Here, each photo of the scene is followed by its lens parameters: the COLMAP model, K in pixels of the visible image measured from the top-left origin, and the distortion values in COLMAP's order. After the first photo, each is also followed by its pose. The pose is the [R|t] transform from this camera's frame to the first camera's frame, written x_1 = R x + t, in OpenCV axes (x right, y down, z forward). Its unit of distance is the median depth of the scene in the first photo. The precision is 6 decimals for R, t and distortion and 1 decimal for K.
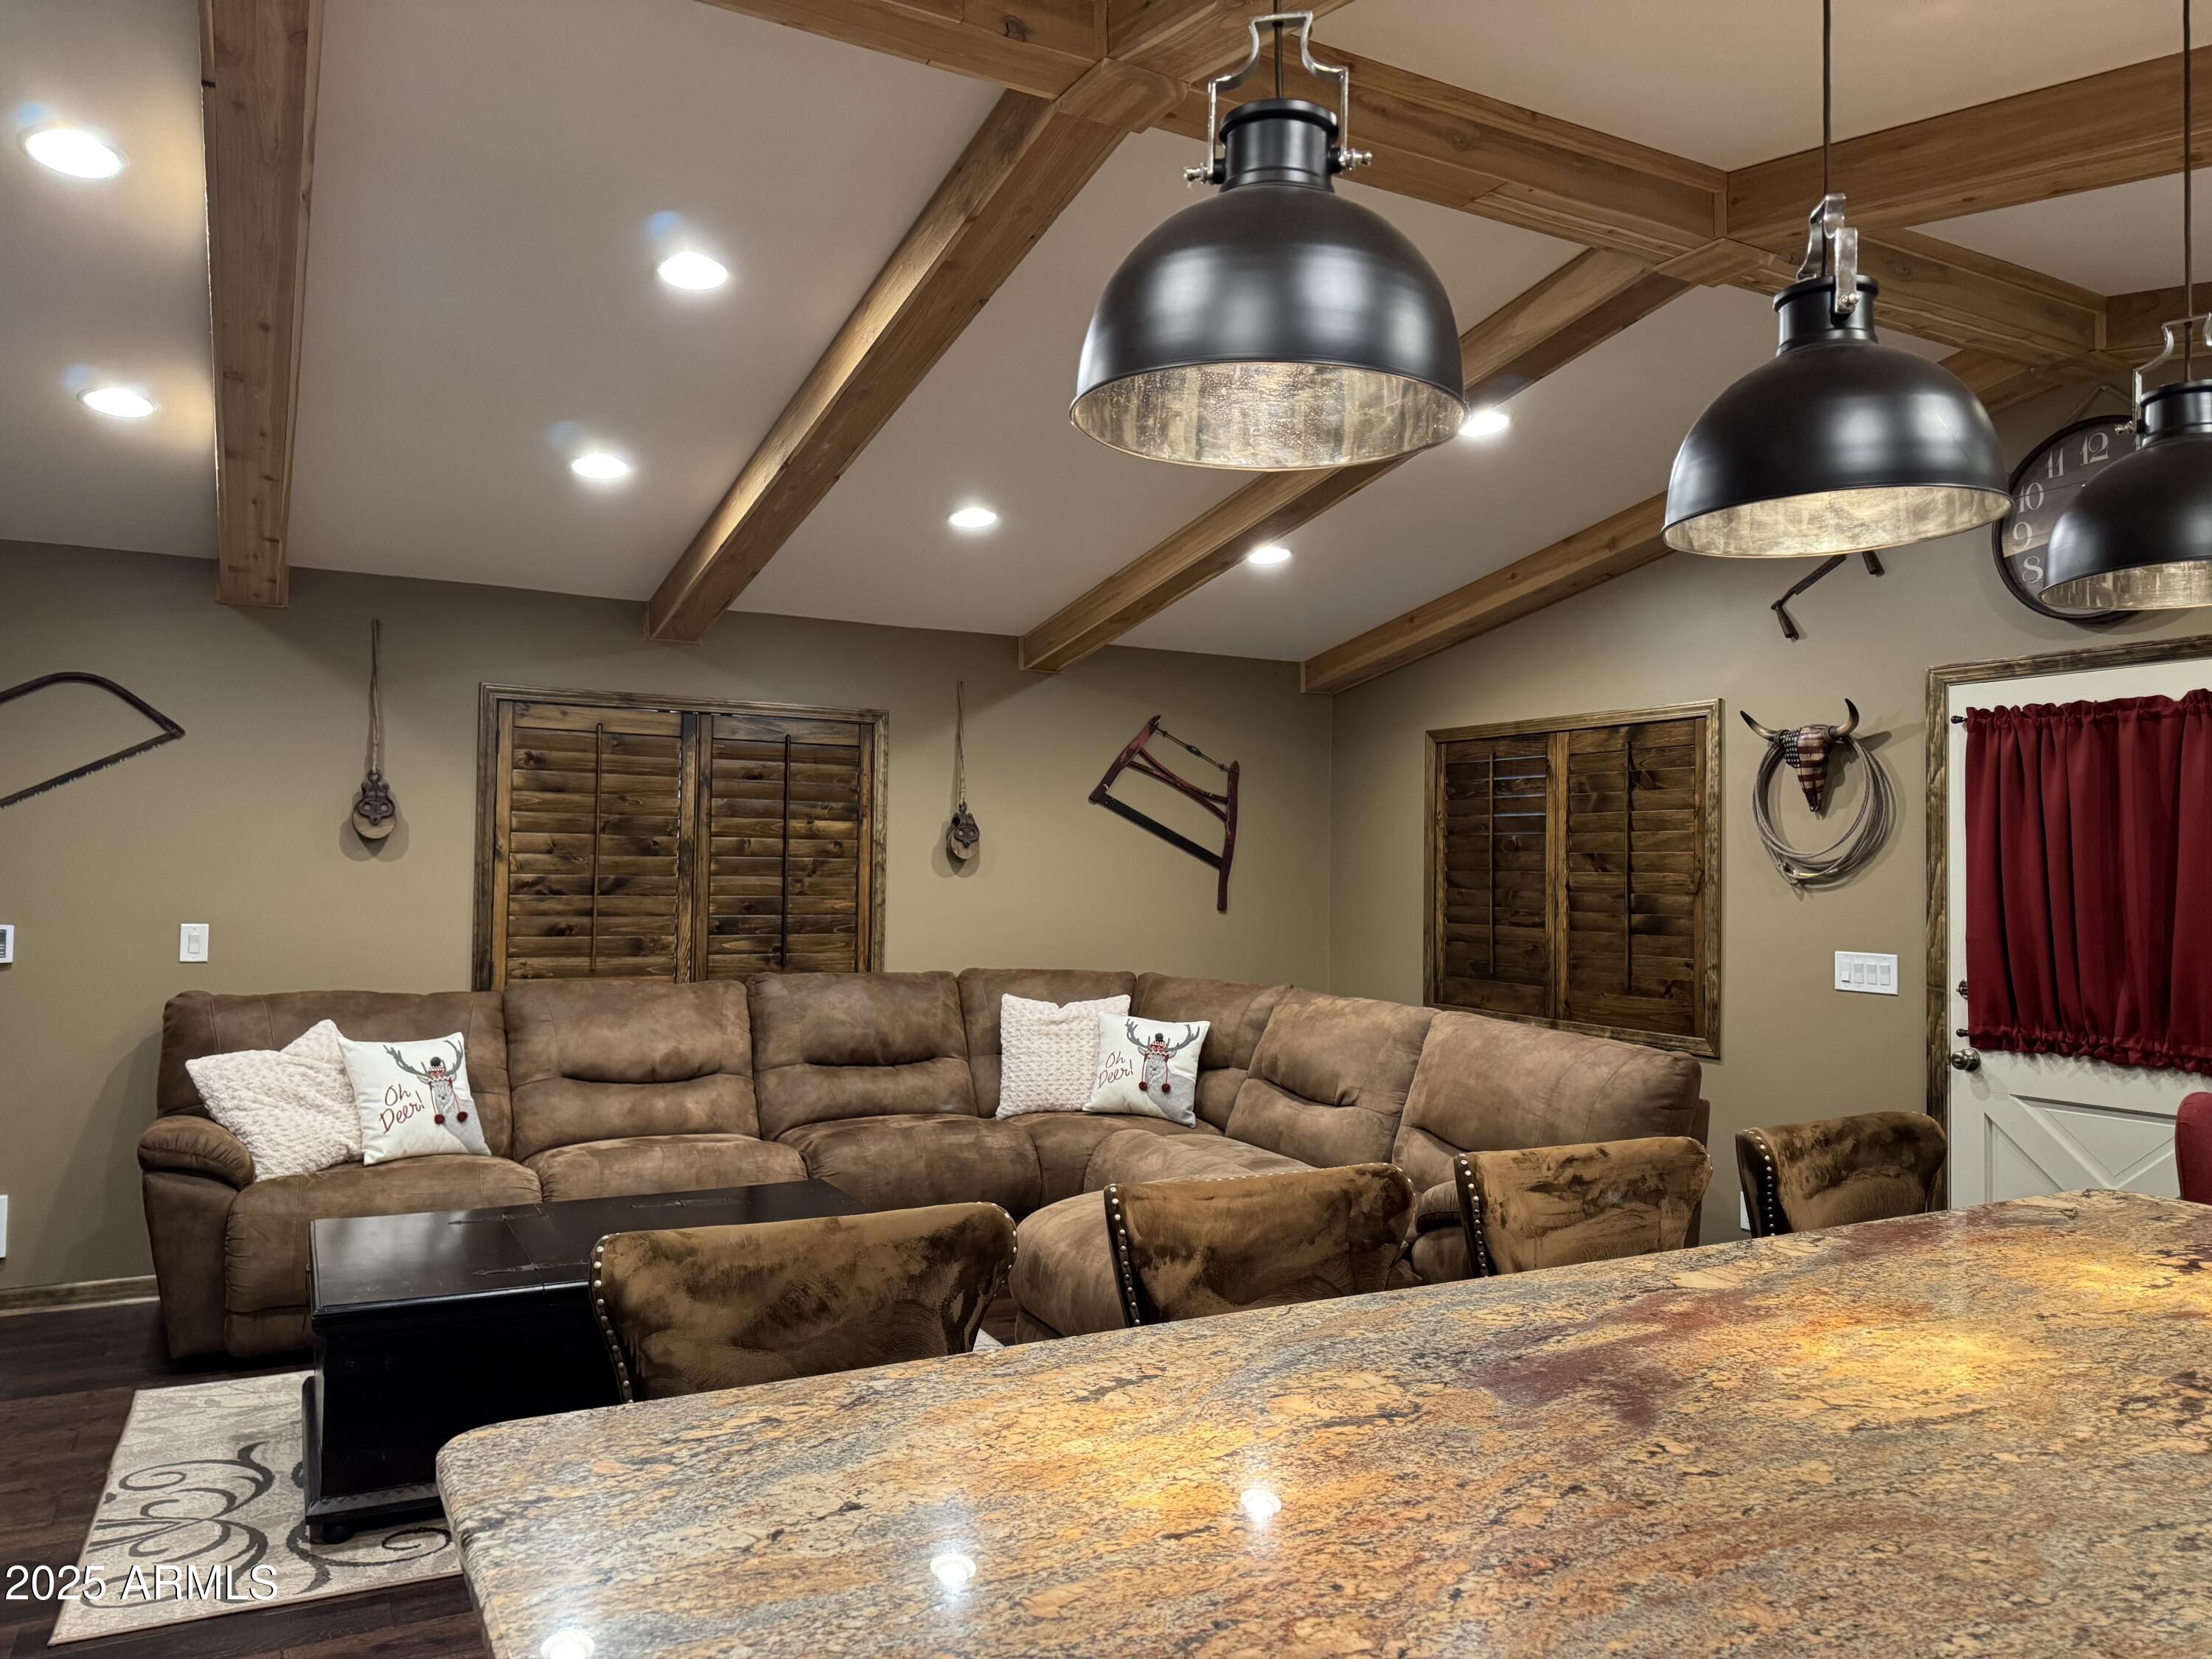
lens RADIAL K [[1554.1, 0, 1118.7], [0, 1554.1, 839.0], [0, 0, 1]] dist [0.074838, -0.090650]
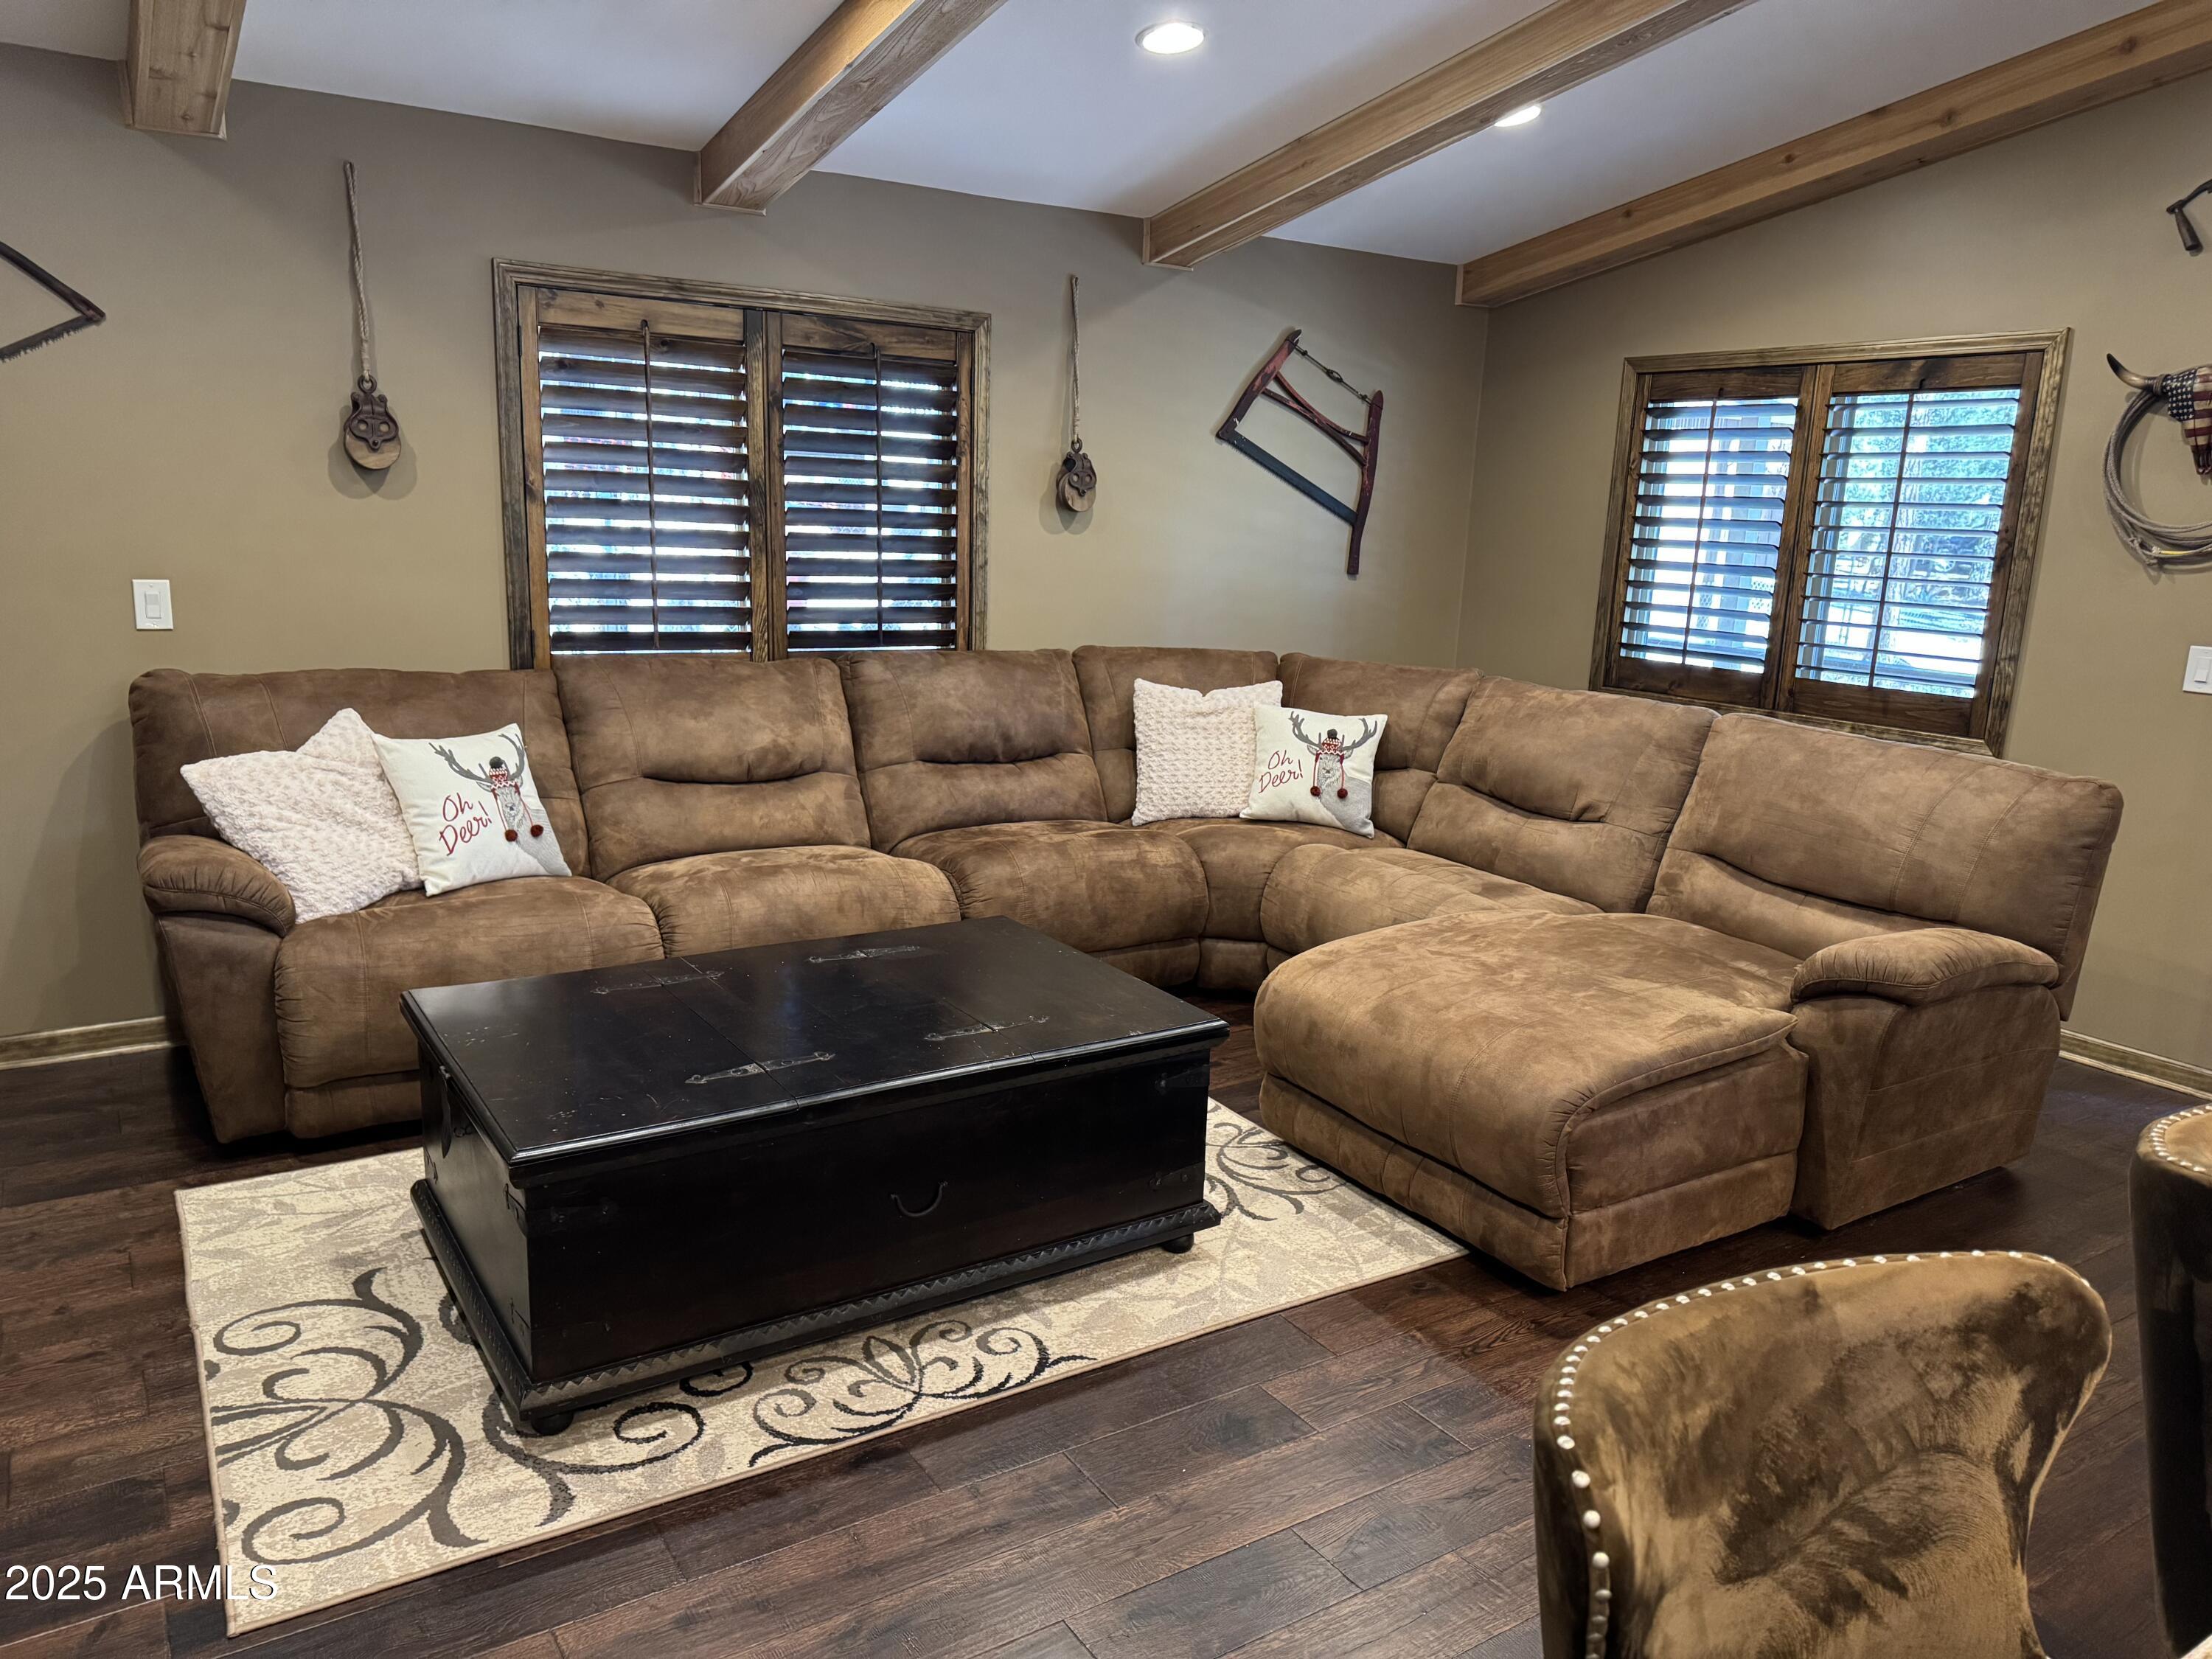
lens RADIAL K [[1578.6, 0, 1102.7], [0, 1578.6, 822.3], [0, 0, 1]] dist [0.107915, -0.136489]
pose [[0.996783, 0.005635, 0.079949, -0.207357], [-0.022963, 0.975786, 0.217517, -0.011444], [-0.076788, -0.218654, 0.972777, 0.203255]]
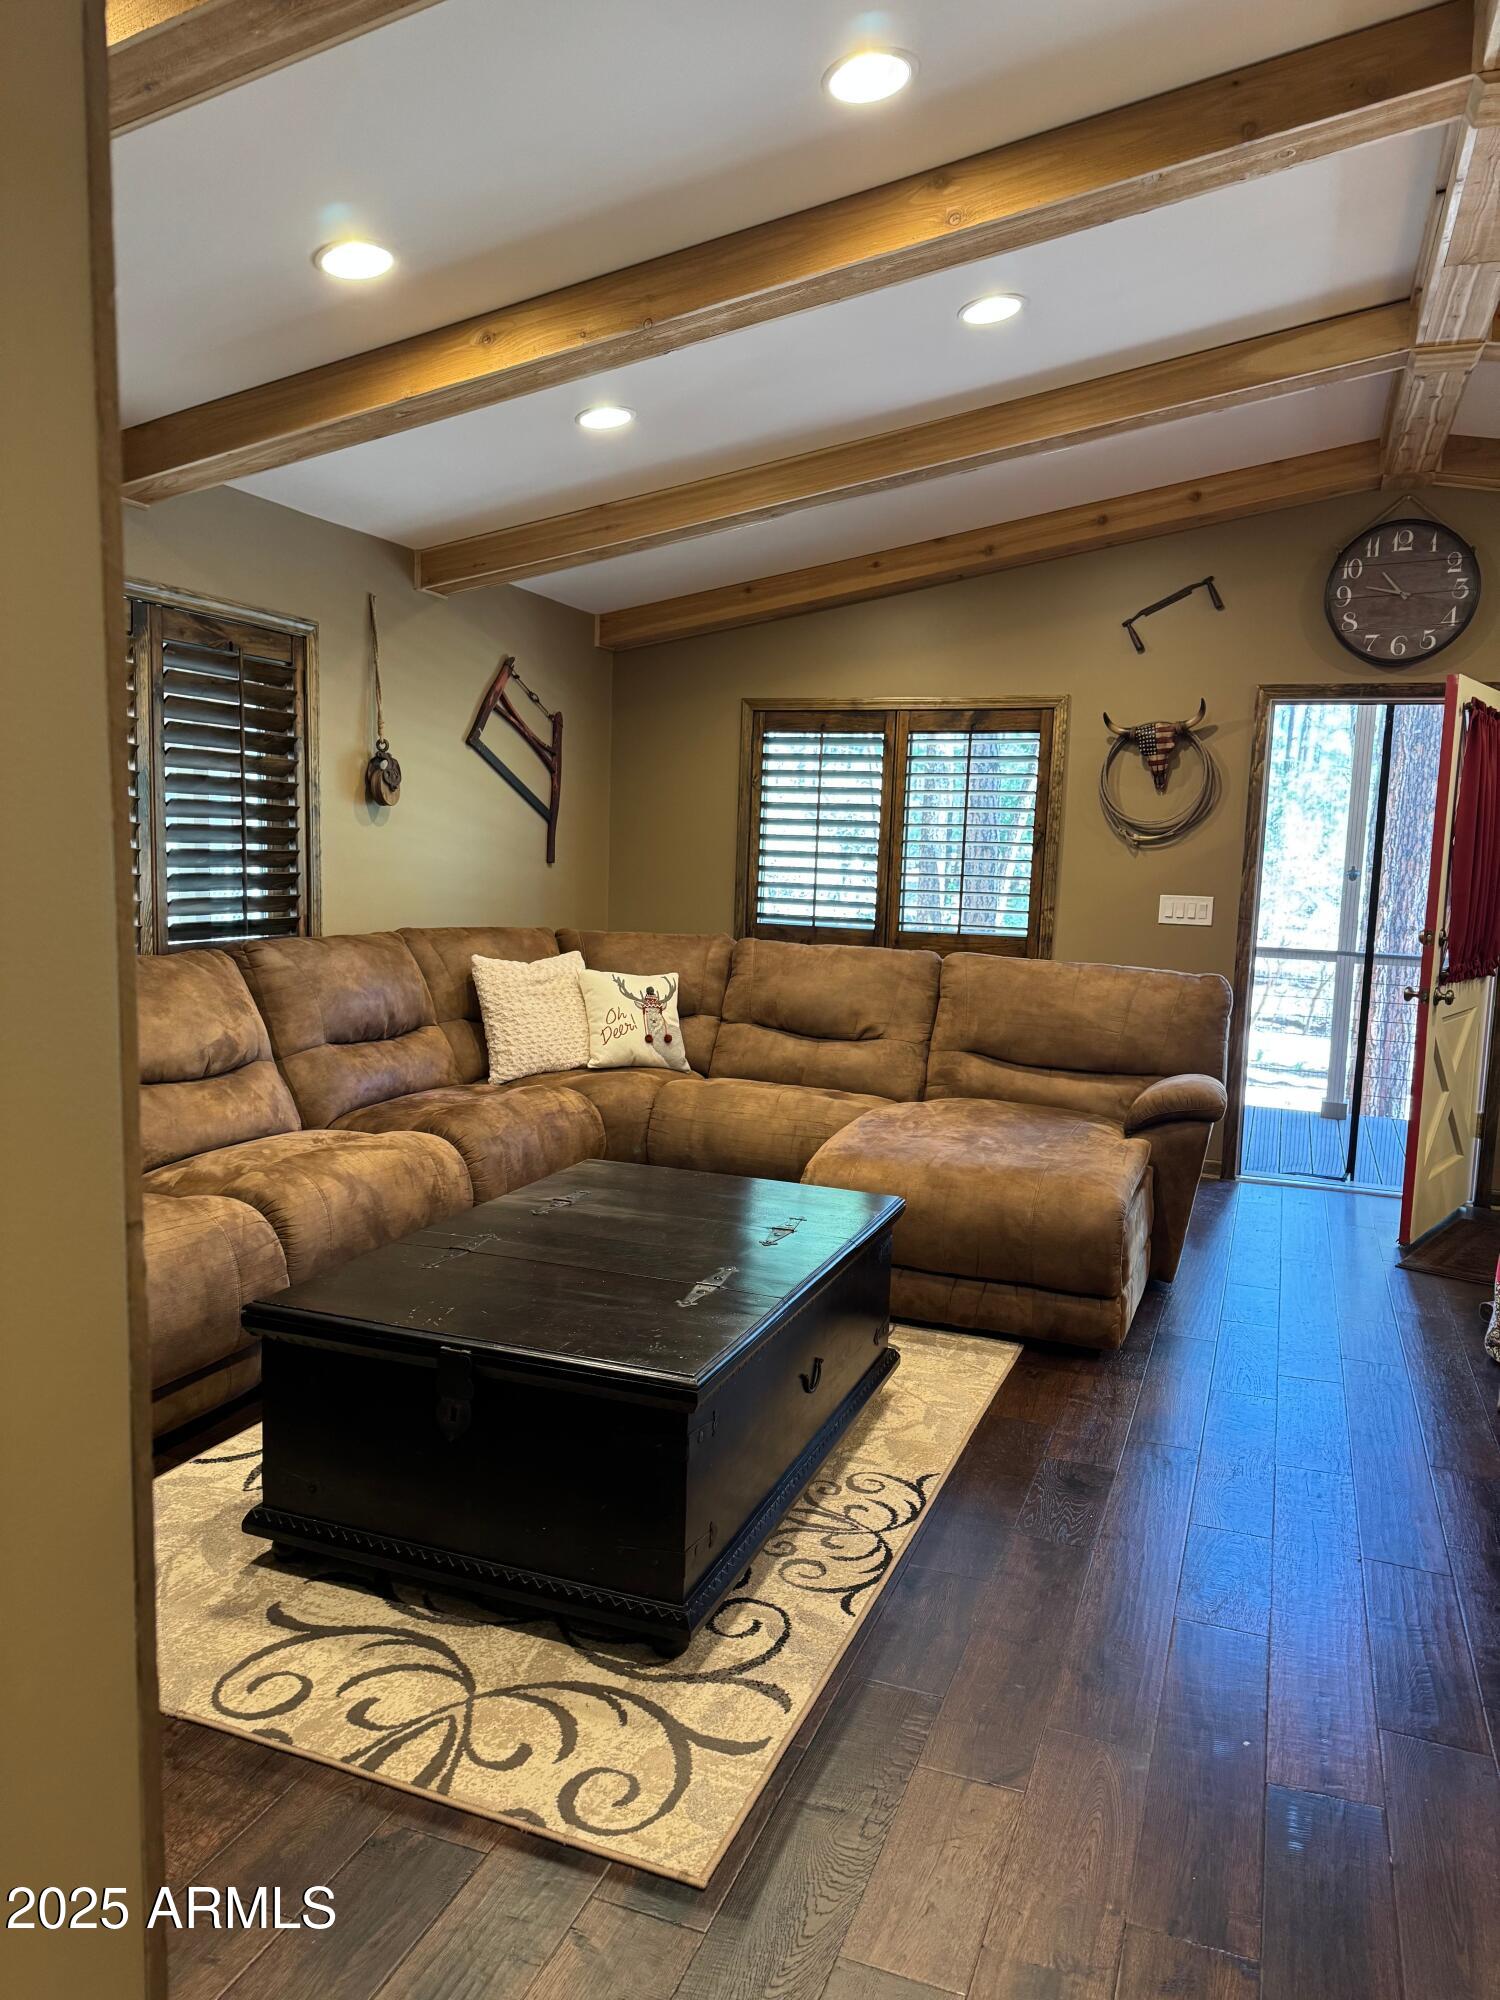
lens RADIAL K [[1405.2, 0, 754.3], [0, 1405.2, 1012.7], [0, 0, 1]] dist [0.074838, -0.090650]
pose [[0.757795, -0.066178, 0.649129, -0.642709], [-0.034411, 0.989406, 0.141040, 0.012786], [-0.651585, -0.129217, 0.747489, 0.332951]]
